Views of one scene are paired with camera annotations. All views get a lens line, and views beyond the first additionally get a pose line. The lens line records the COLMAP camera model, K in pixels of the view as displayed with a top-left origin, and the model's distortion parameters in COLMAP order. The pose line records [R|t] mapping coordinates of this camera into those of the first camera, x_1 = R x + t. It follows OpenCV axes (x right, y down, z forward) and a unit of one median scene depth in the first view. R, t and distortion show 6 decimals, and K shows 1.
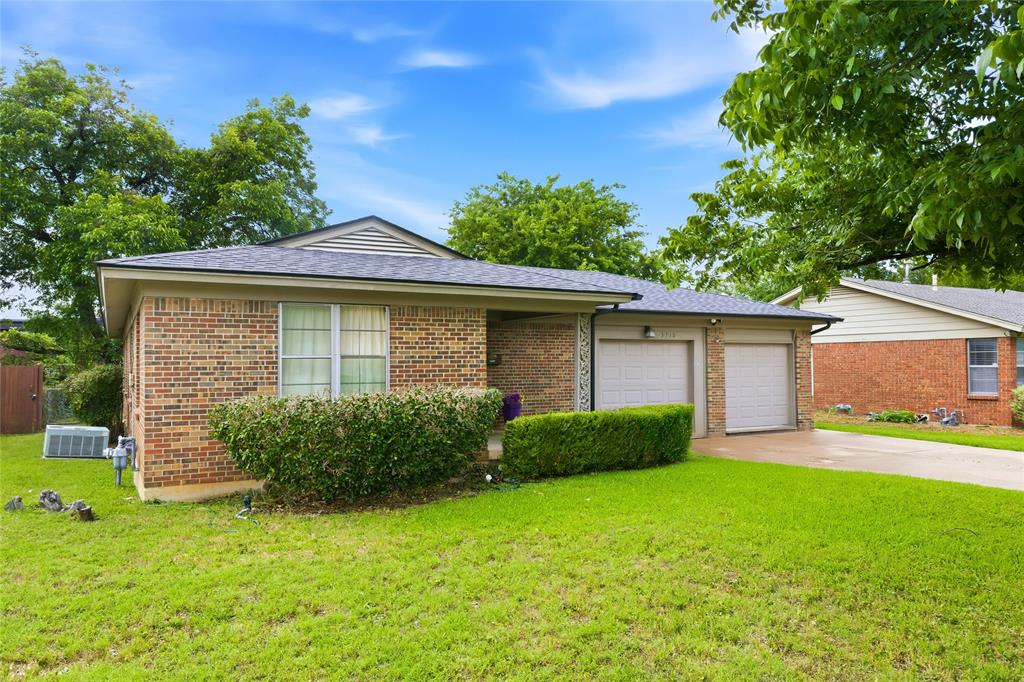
lens RADIAL K [[703.9, 0, 515.2], [0, 703.9, 341.6], [0, 0, 1]] dist [0.003790, 0.000325]
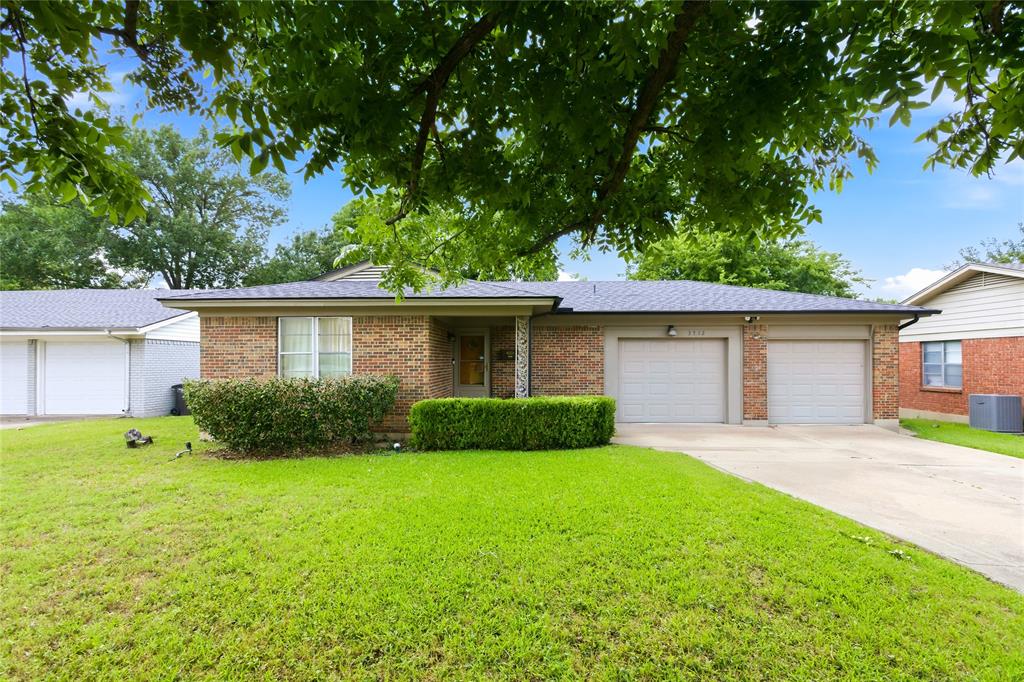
lens RADIAL K [[505.7, 0, 515.5], [0, 505.7, 339.1], [0, 0, 1]] dist [0.005798, 0.001106]
pose [[0.862482, -0.017716, -0.505778, 0.442561], [0.012355, 0.999826, -0.013953, 0.008807], [0.505937, 0.005785, 0.862551, 0.213627]]
